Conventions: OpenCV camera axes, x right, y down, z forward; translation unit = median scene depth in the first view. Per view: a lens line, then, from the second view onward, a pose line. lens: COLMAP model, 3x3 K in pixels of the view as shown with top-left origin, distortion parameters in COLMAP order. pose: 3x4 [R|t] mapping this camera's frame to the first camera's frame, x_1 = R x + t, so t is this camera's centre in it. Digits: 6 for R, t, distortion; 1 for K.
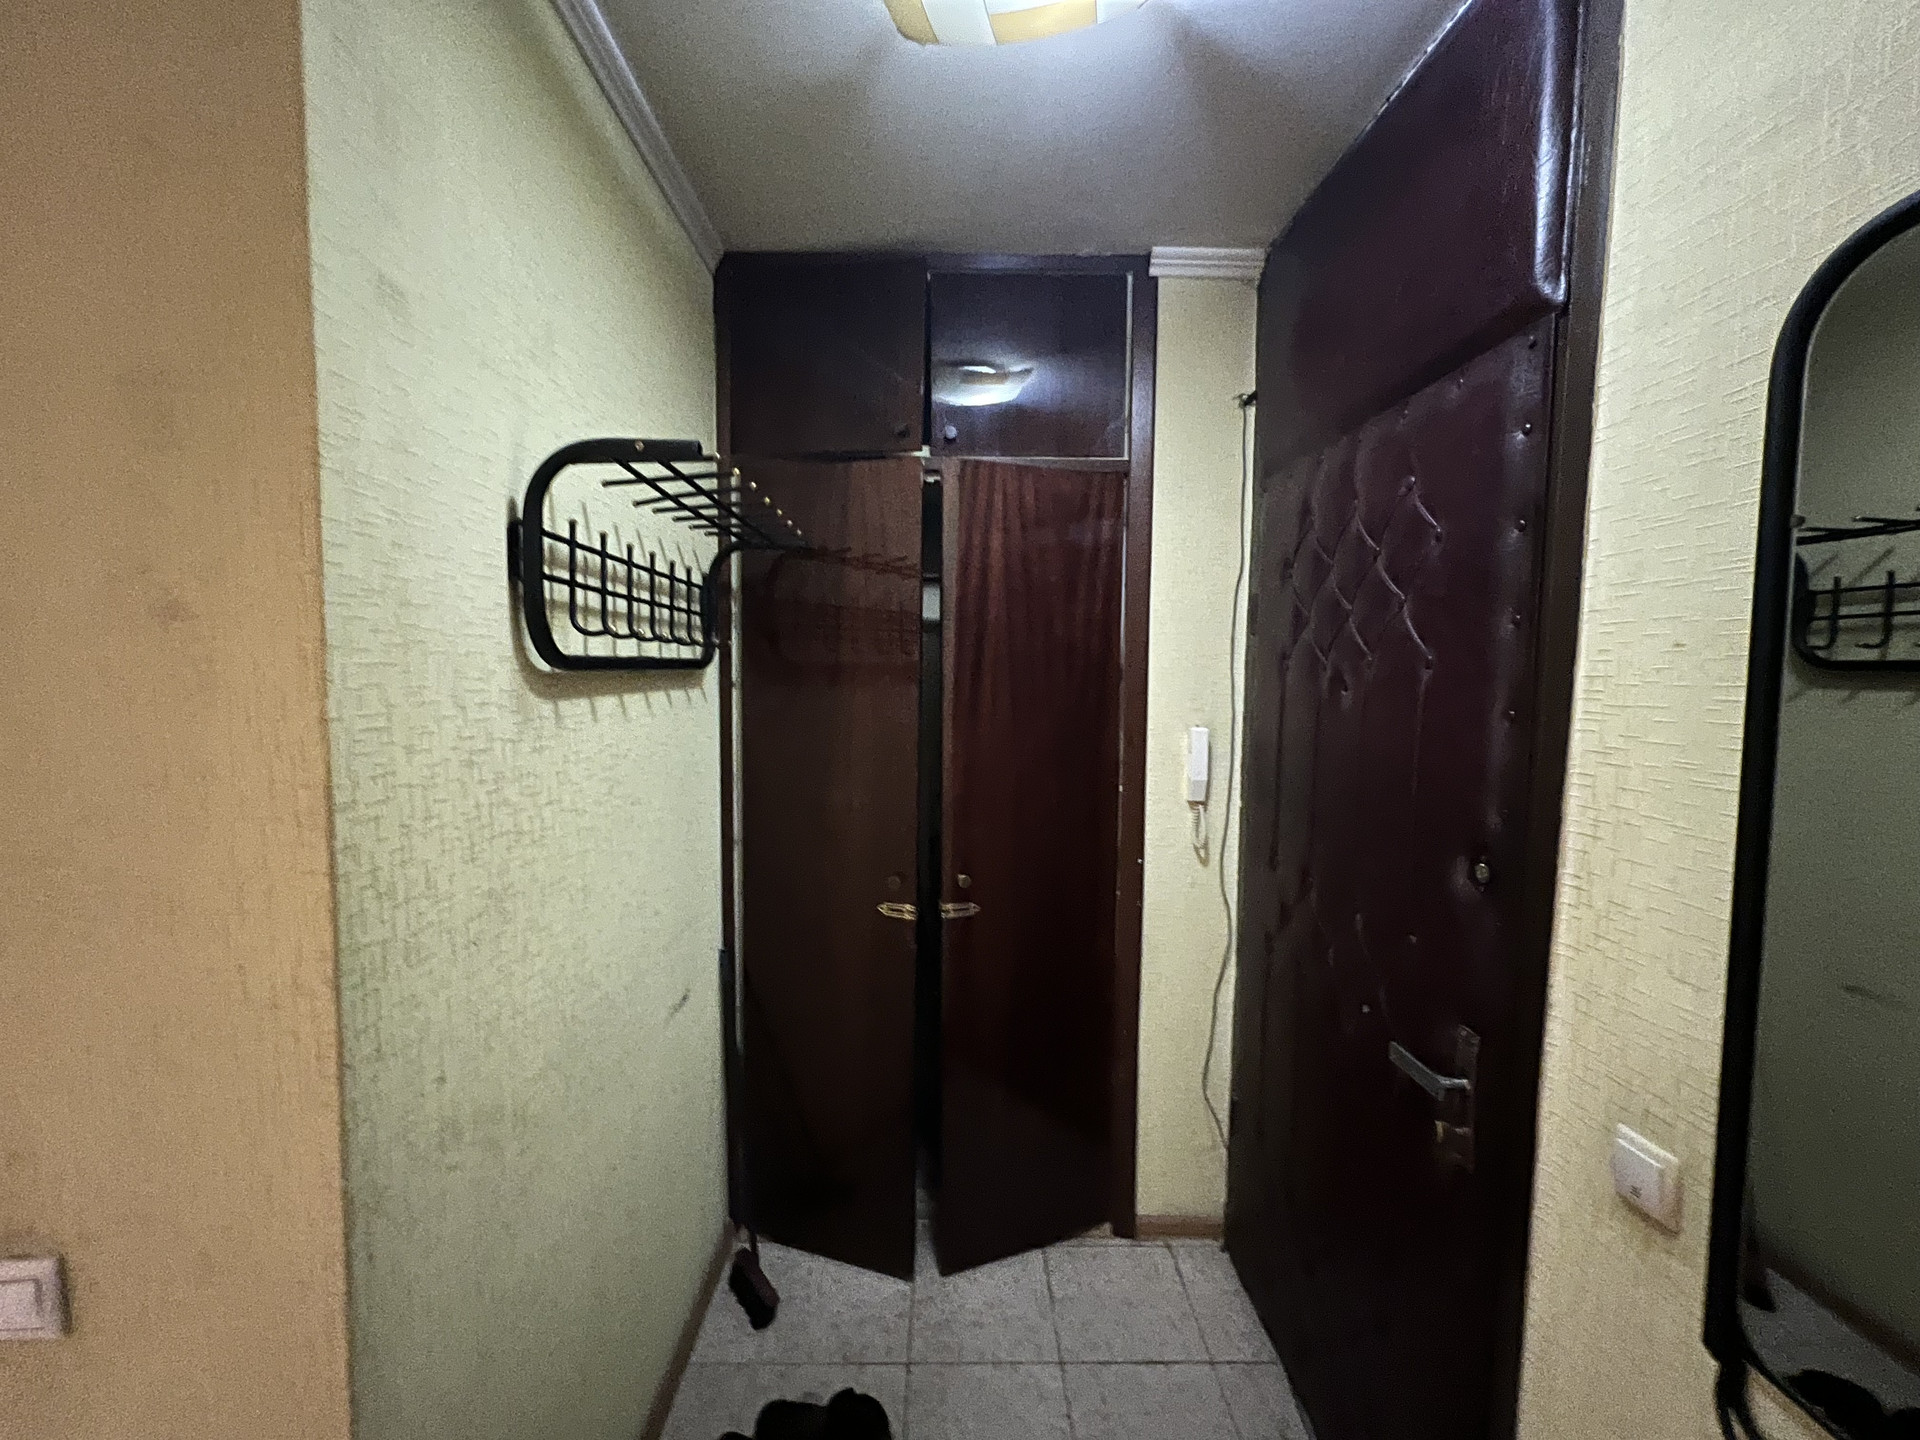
lens RADIAL K [[761.2, 0, 959.3], [0, 761.2, 723.8], [0, 0, 1]] dist [-0.002566, 0.000884]
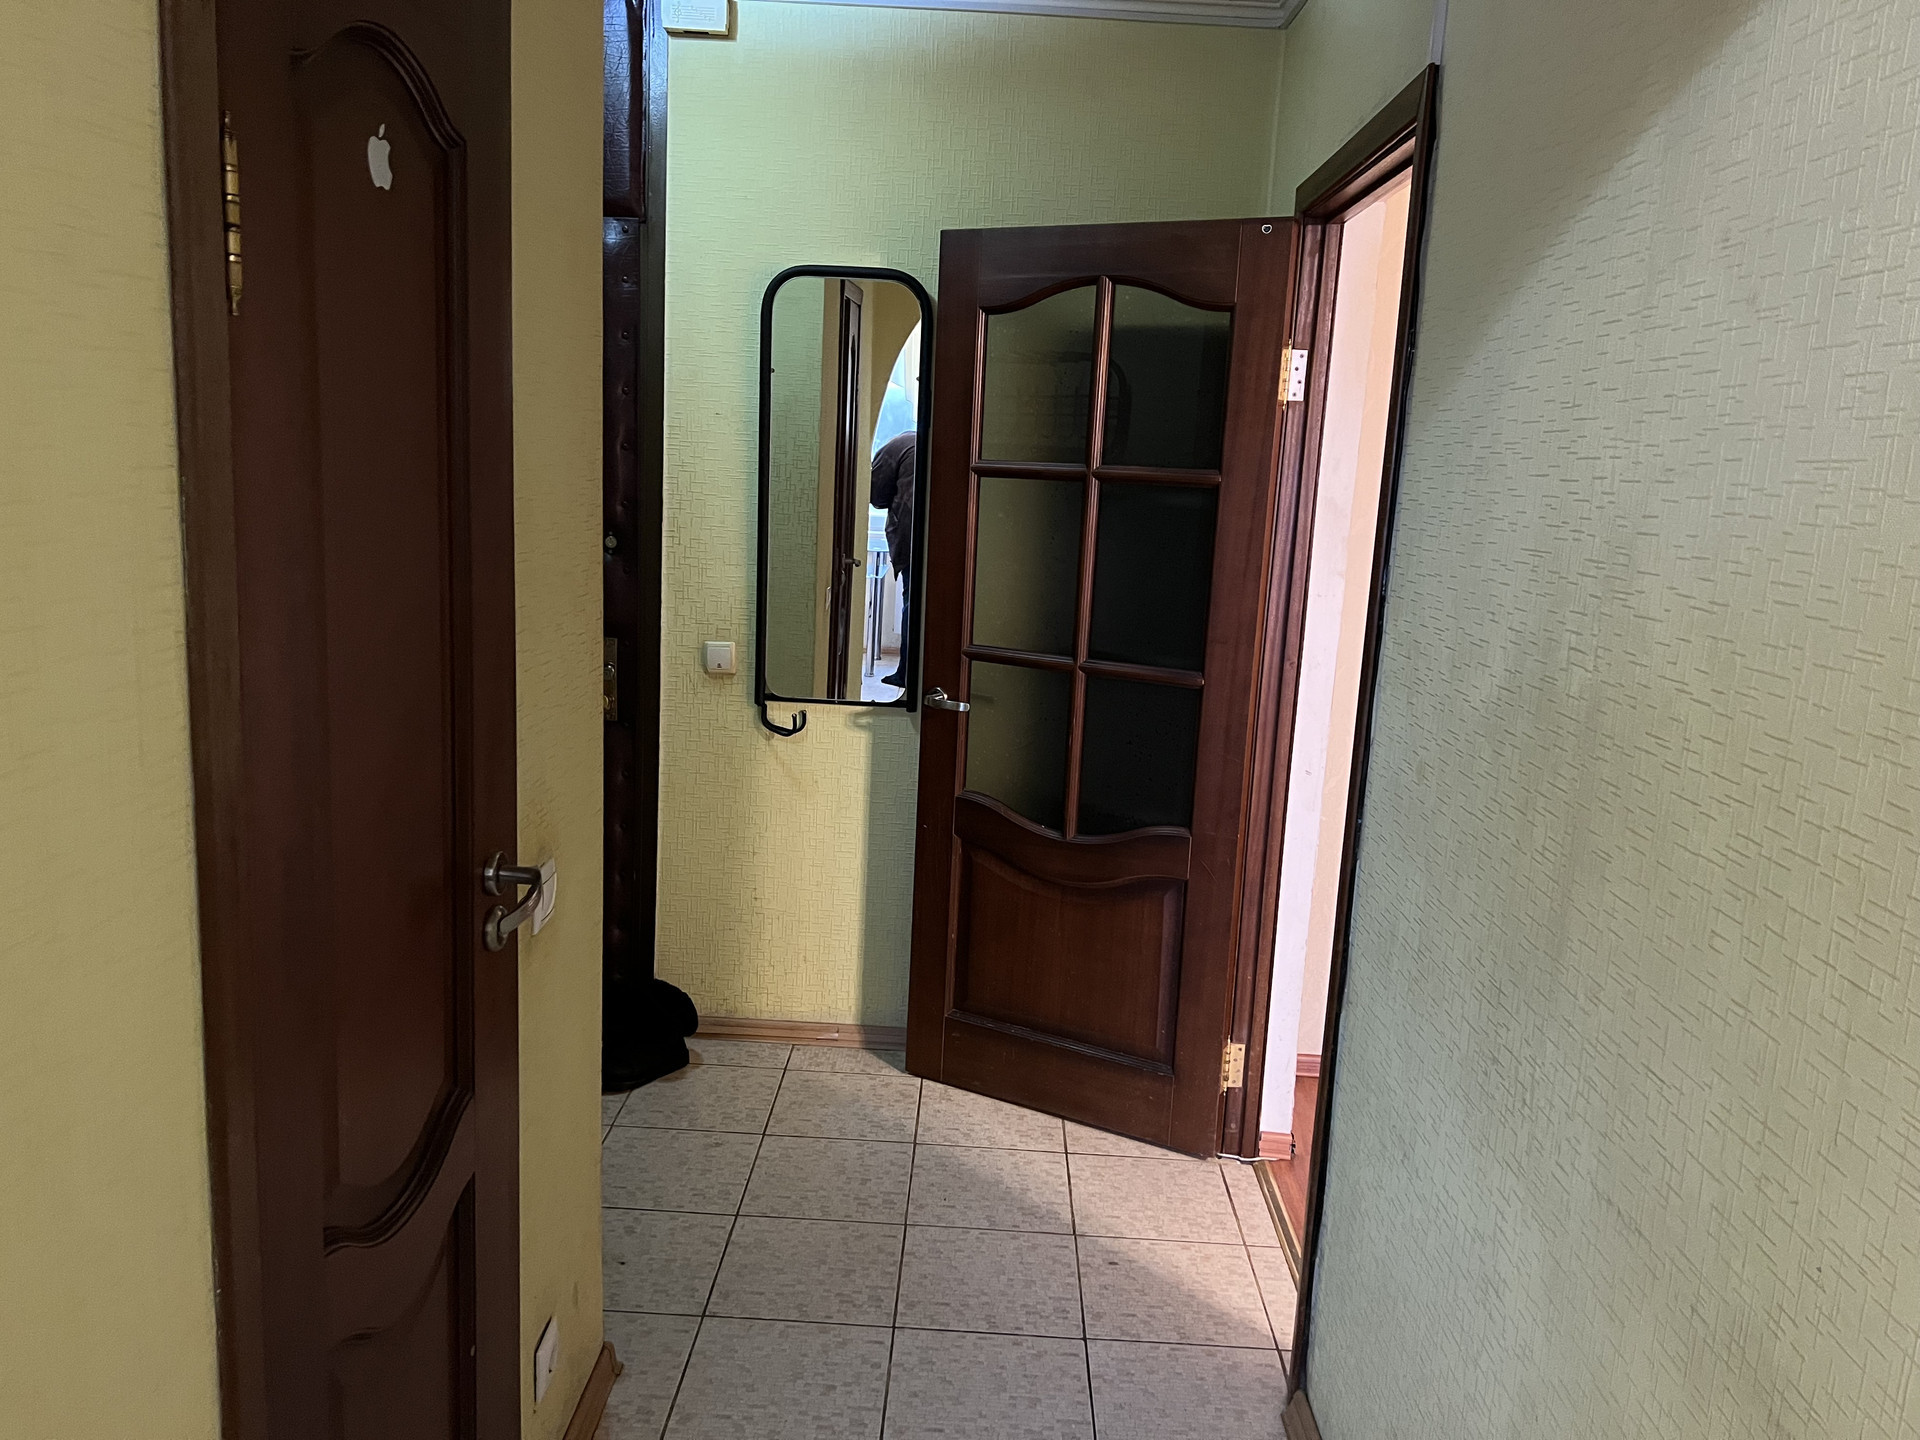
lens RADIAL K [[1430.1, 0, 950.5], [0, 1430.1, 728.2], [0, 0, 1]] dist [0.060610, -0.068237]
pose [[0.047827, -0.201611, 0.978297, -1.482463], [0.020016, 0.979415, 0.200863, -0.015255], [-0.998655, 0.009975, 0.050878, 0.051166]]
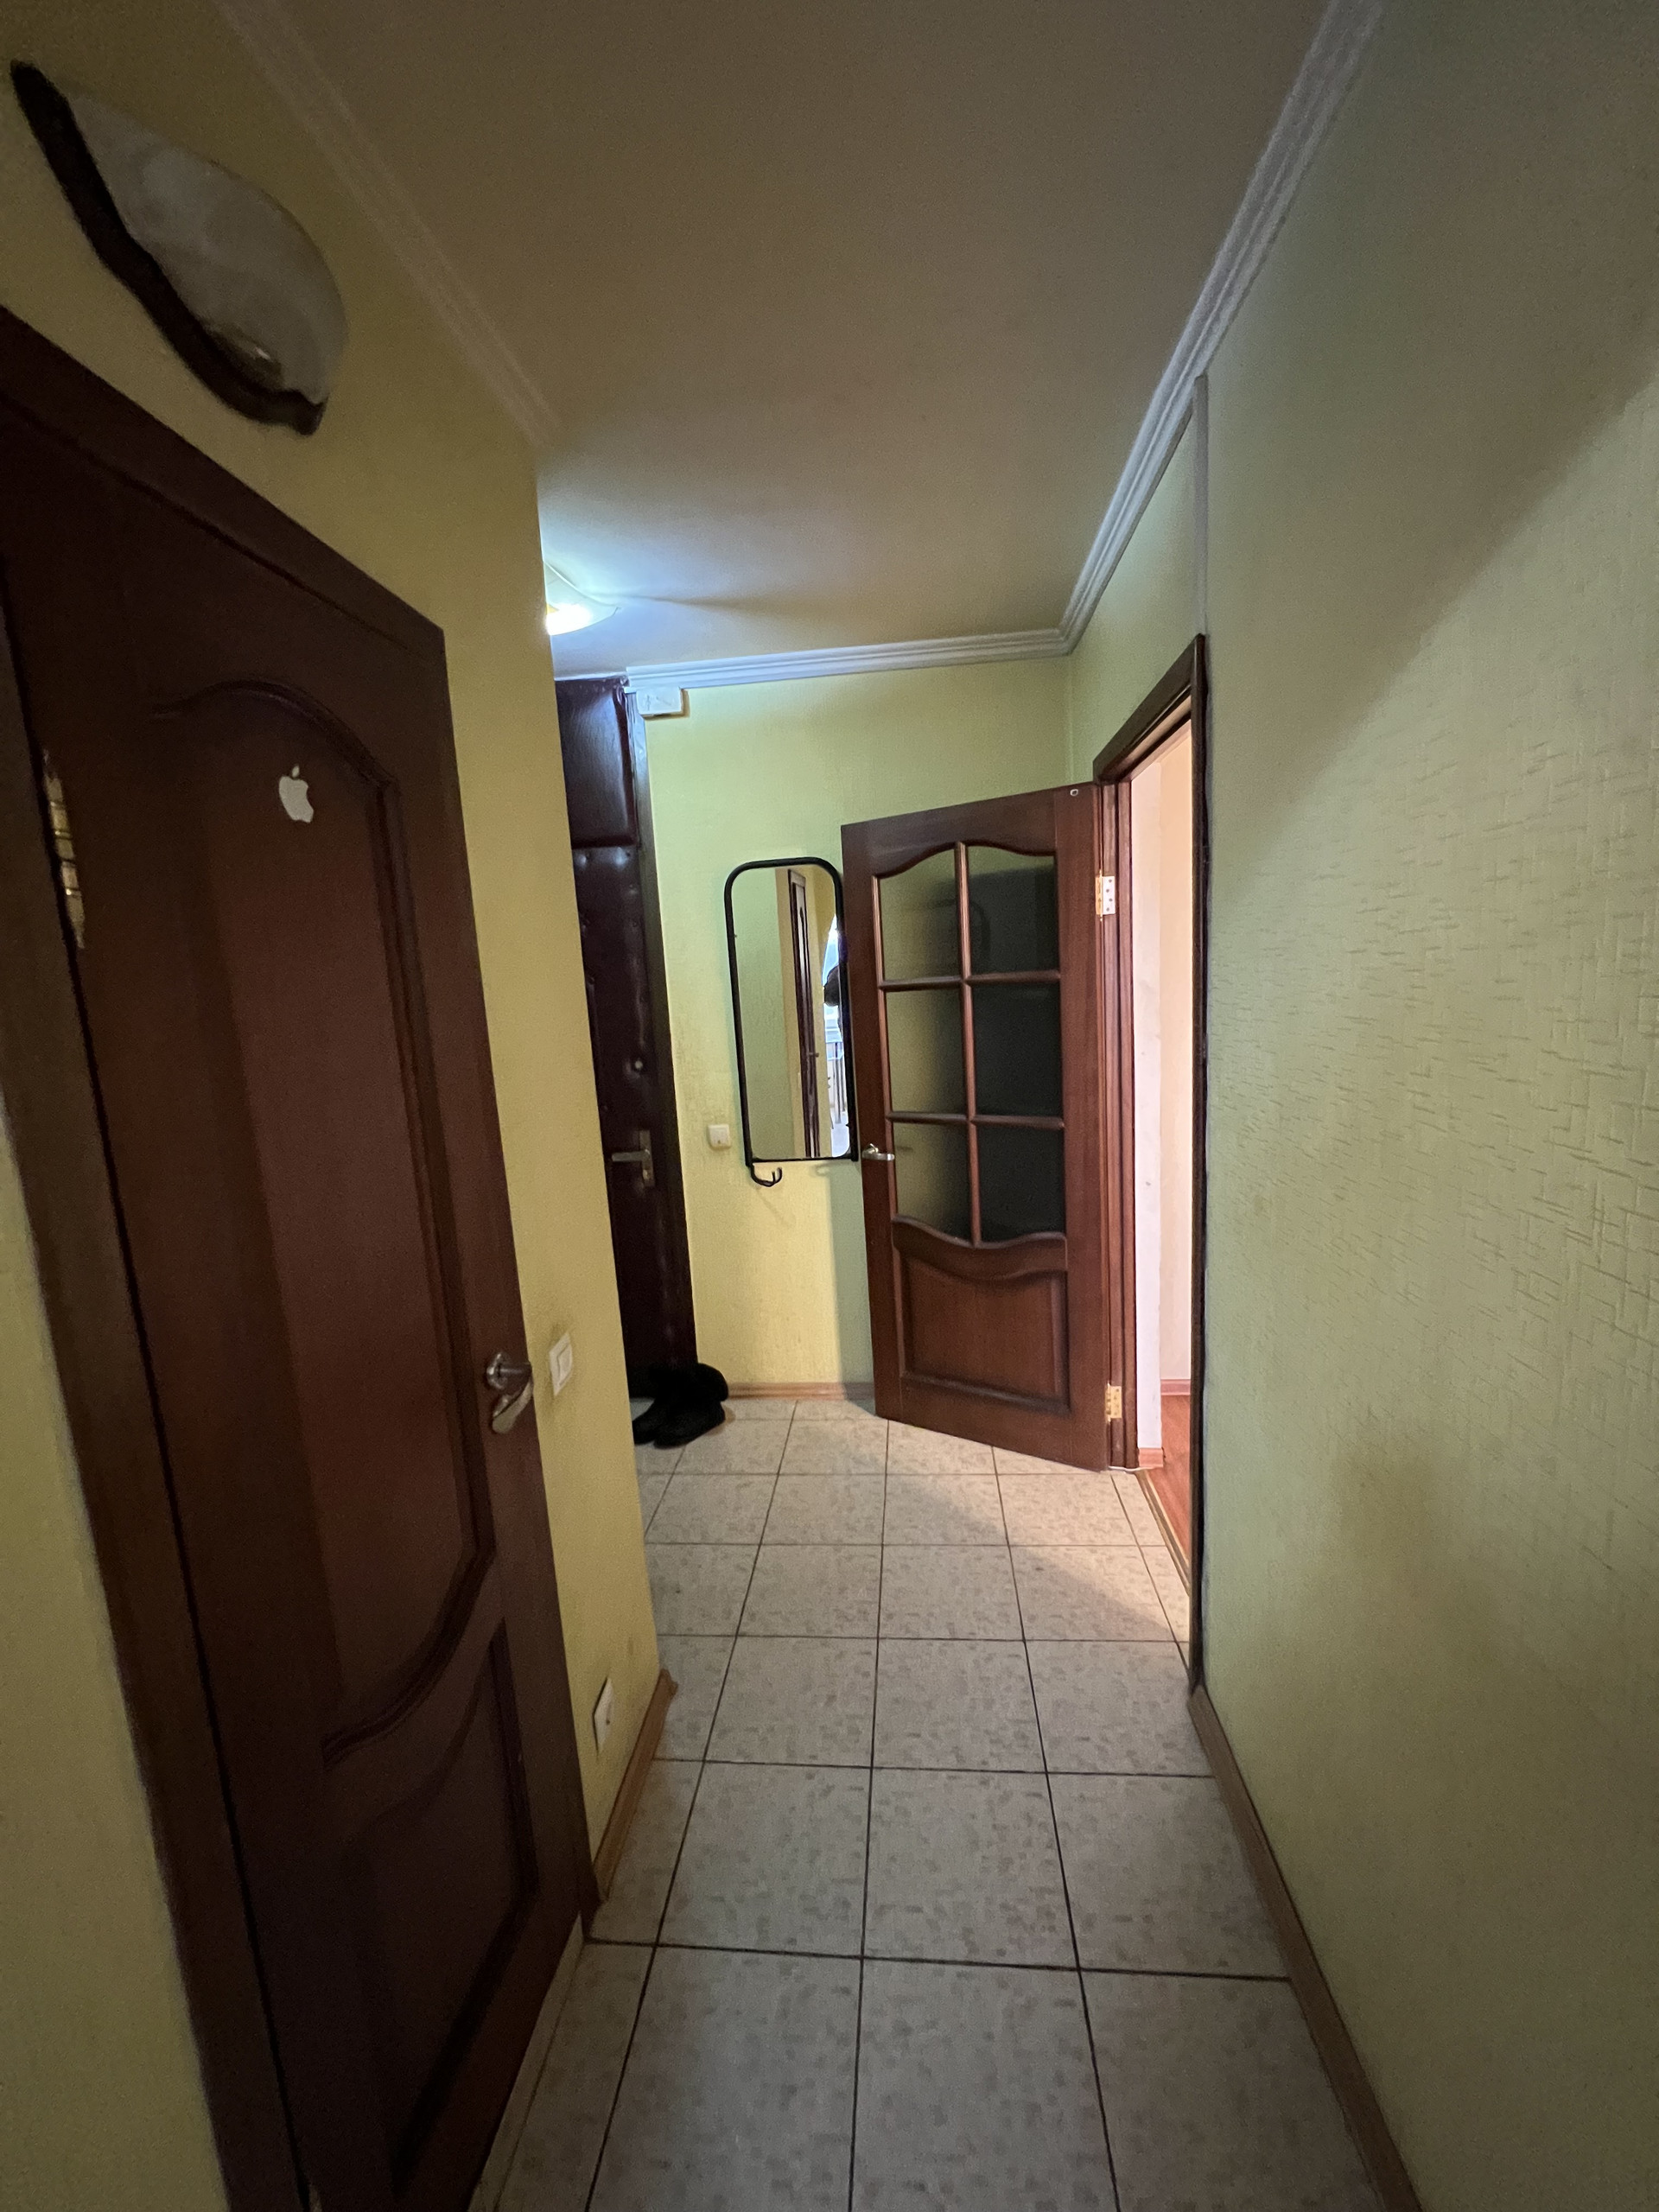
lens RADIAL K [[877.0, 0, 825.4], [0, 877.0, 1117.1], [0, 0, 1]] dist [-0.002566, 0.000884]
pose [[0.112497, -0.180408, 0.977137, -1.220618], [0.131190, 0.977468, 0.165365, -0.017882], [-0.984954, 0.109587, 0.133630, 0.024883]]
